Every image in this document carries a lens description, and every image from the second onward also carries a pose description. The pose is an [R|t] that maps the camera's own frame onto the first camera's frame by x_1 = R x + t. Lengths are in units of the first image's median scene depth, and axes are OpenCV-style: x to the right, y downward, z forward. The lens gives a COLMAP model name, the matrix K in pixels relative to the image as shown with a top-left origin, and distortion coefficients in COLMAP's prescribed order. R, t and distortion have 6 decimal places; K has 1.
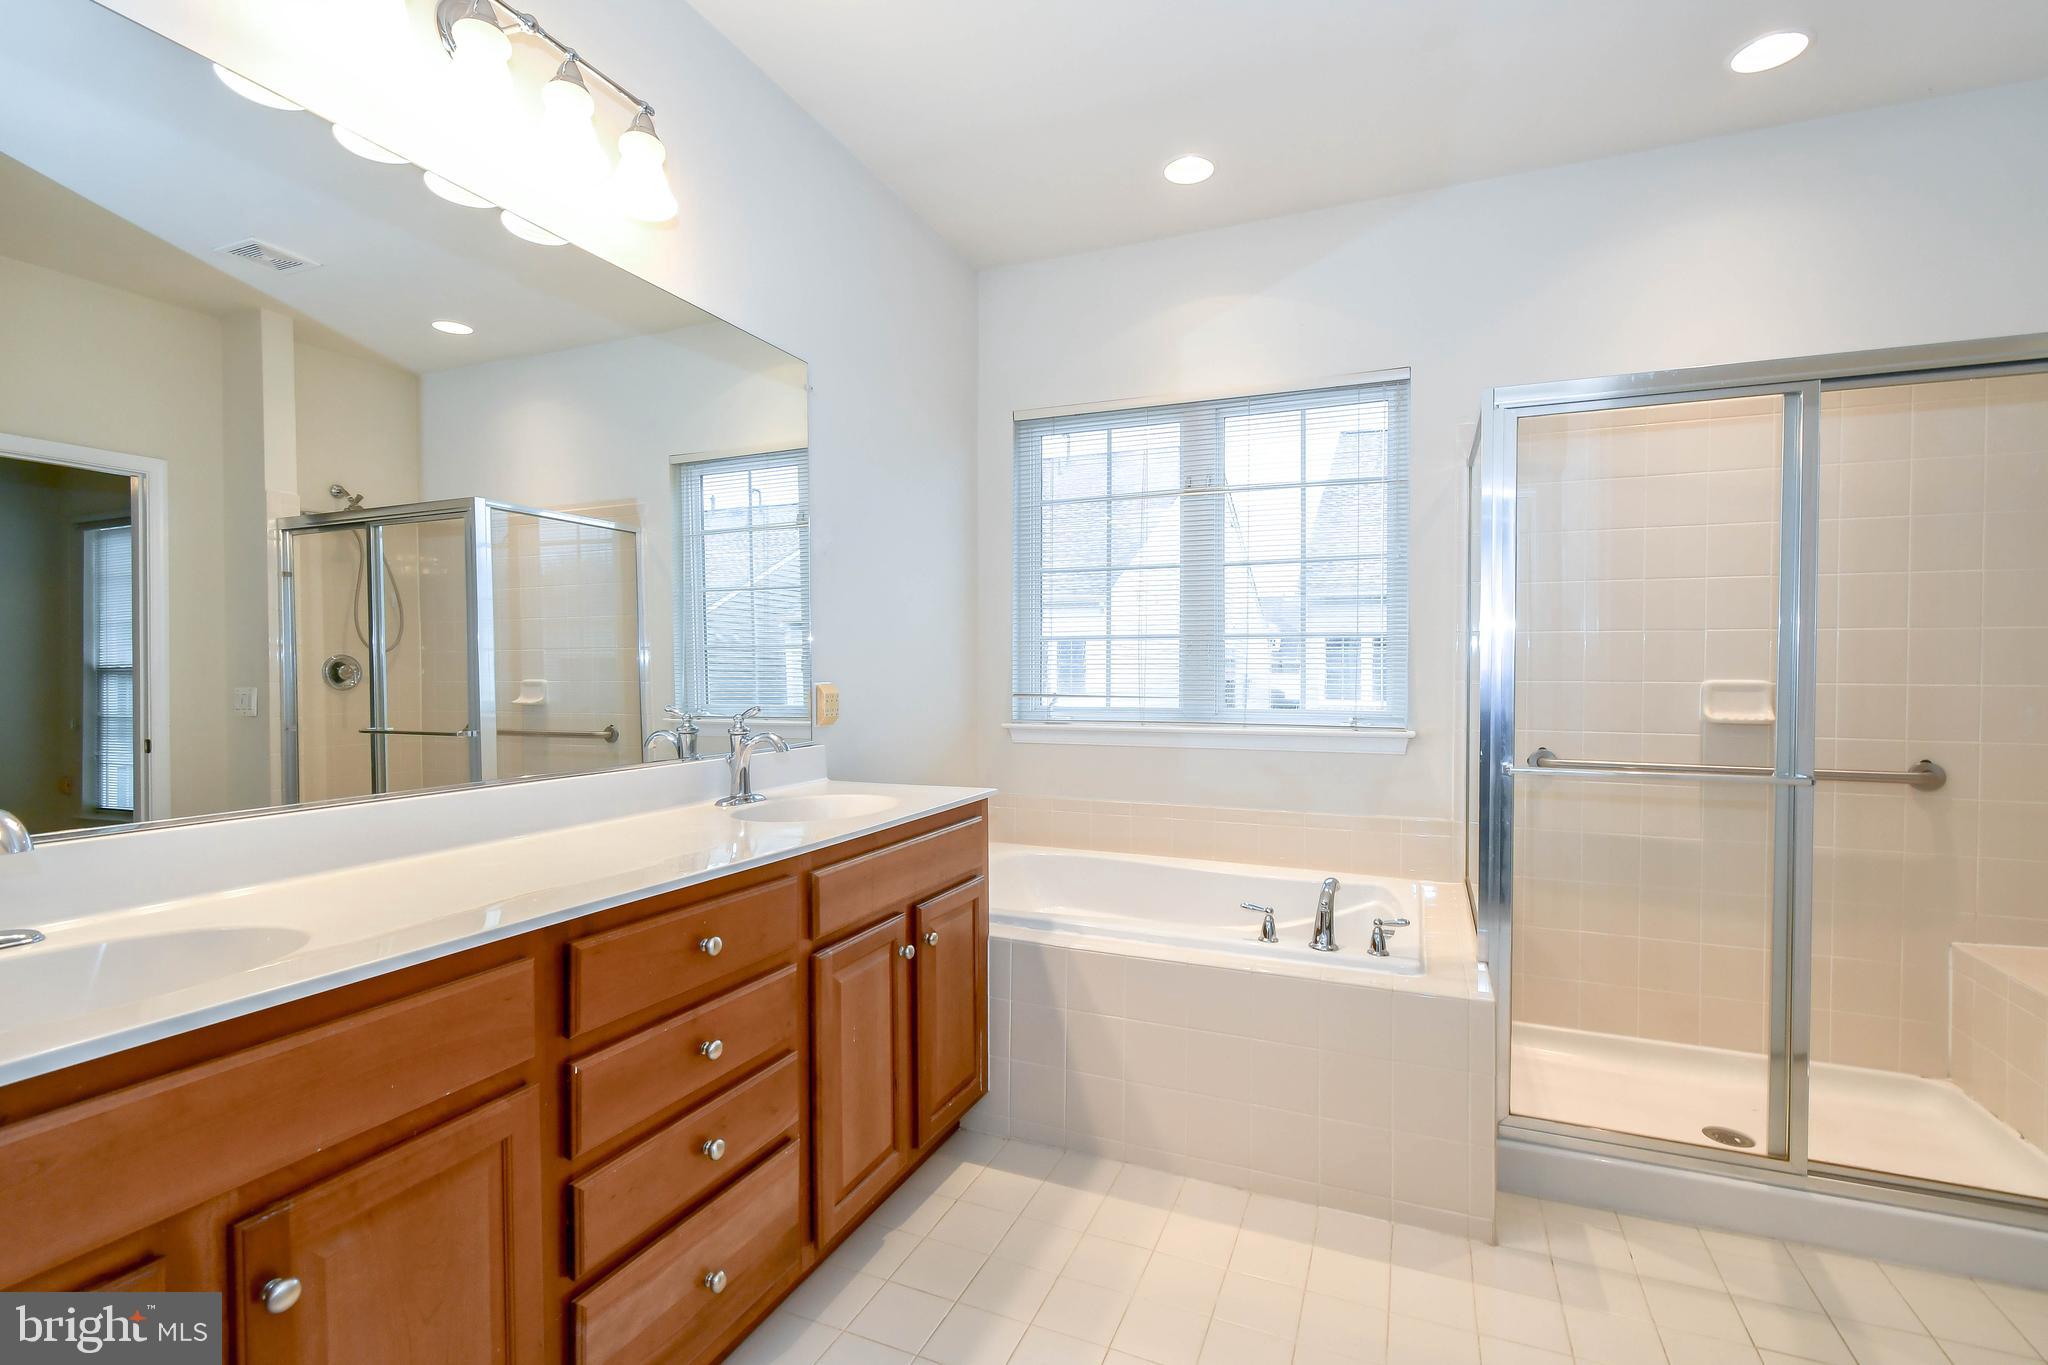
lens RADIAL K [[904.8, 0, 1011.0], [0, 904.8, 681.1], [0, 0, 1]] dist [0.006204, -0.002878]
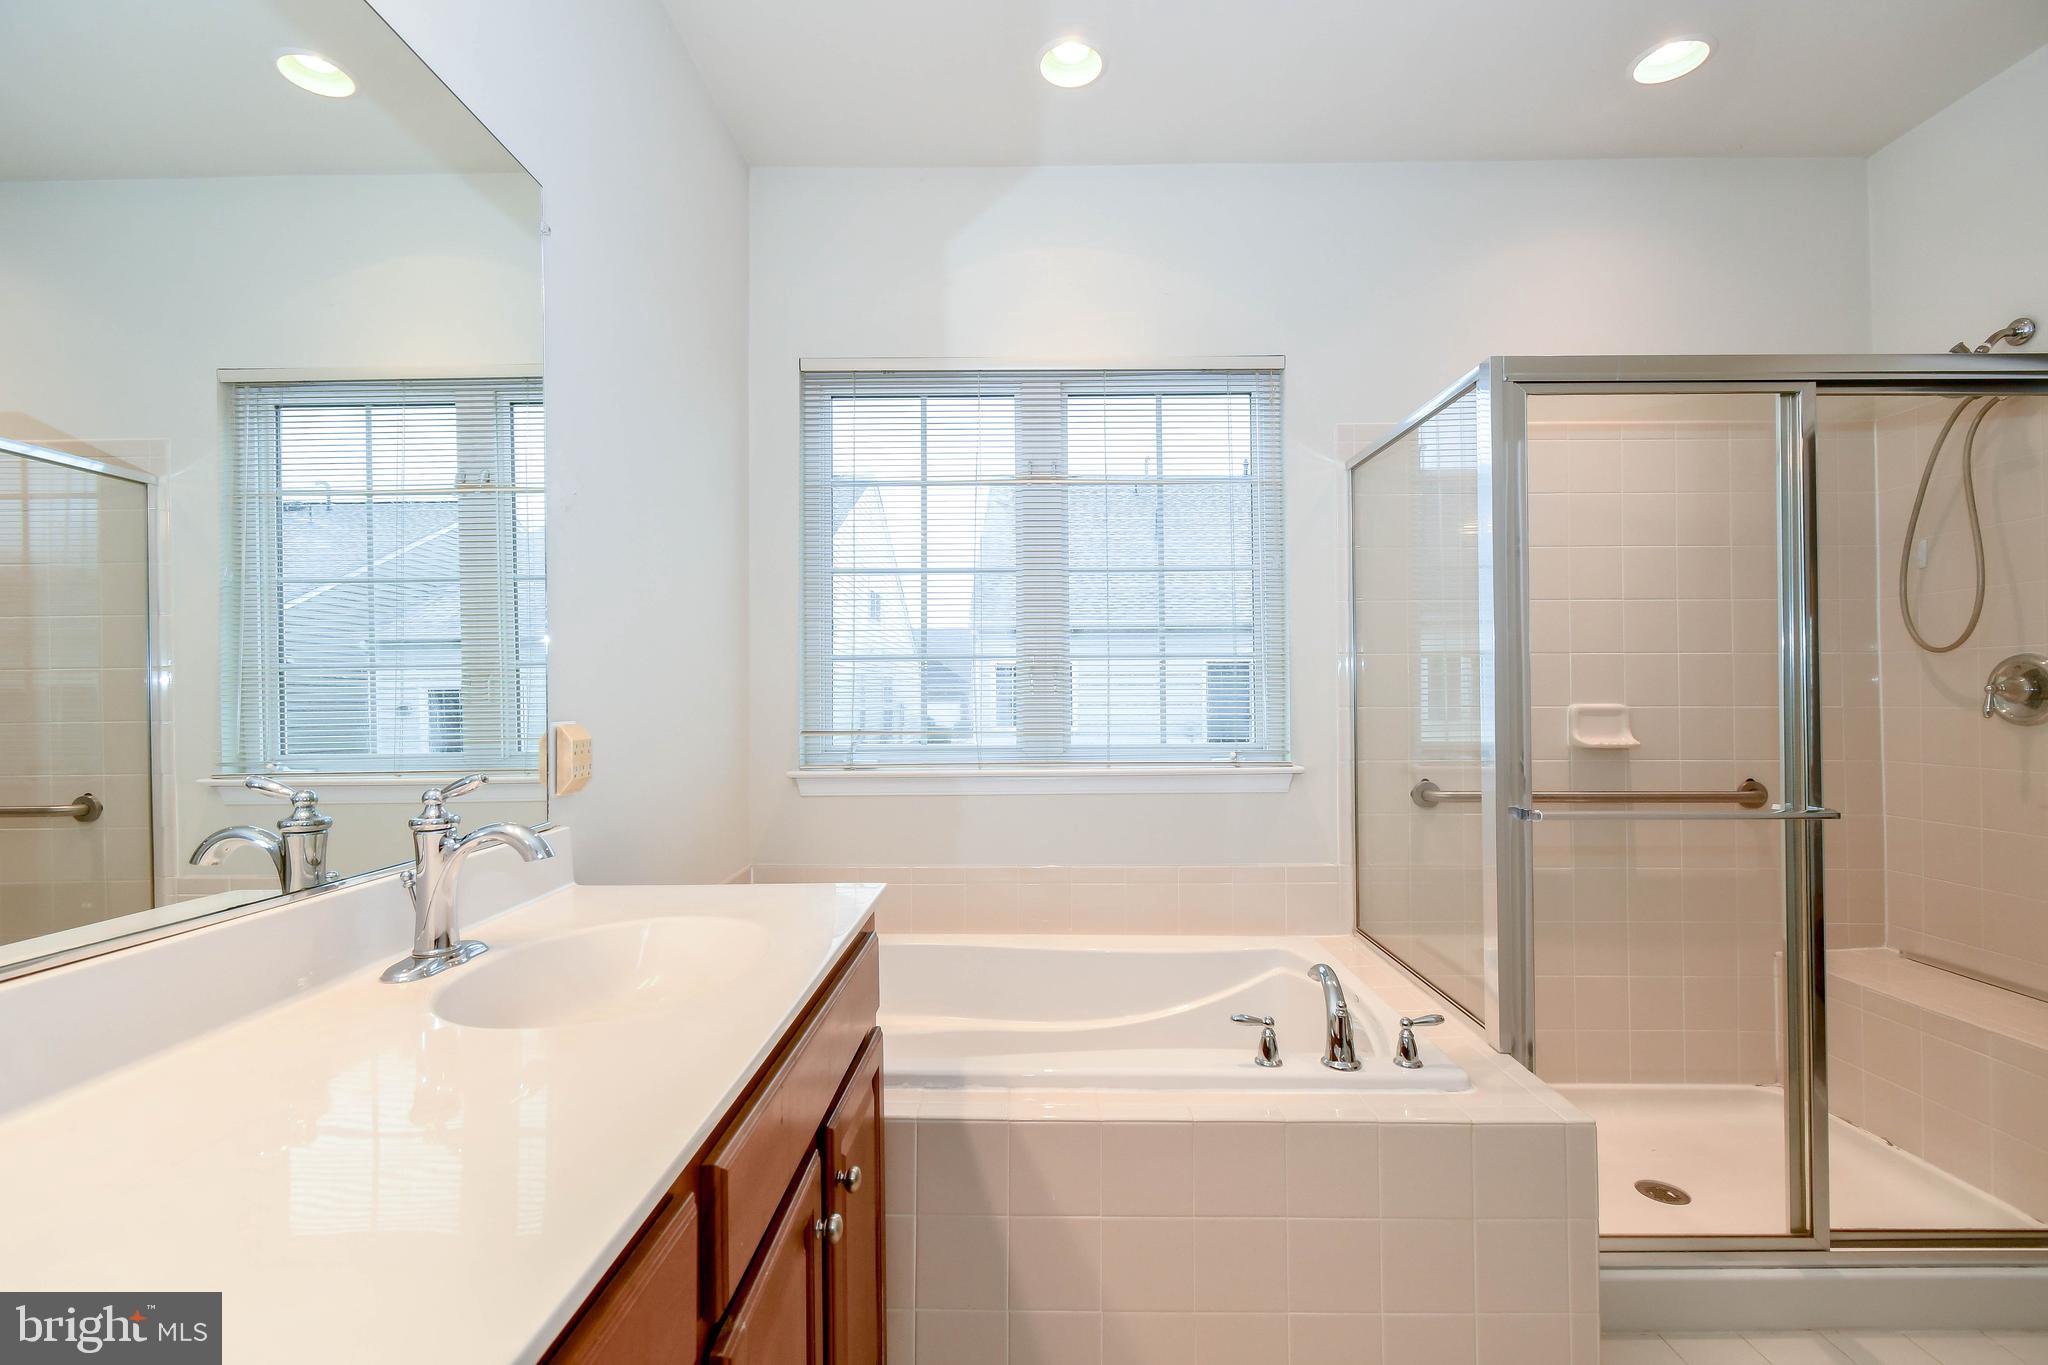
lens RADIAL K [[904.8, 0, 1031.9], [0, 904.8, 681.5], [0, 0, 1]] dist [0.006204, -0.002878]
pose [[0.924267, 0.000687, 0.381745, -0.150603], [0.011675, 0.999480, -0.030066, -0.003394], [-0.381567, 0.032246, 0.923779, 0.327092]]
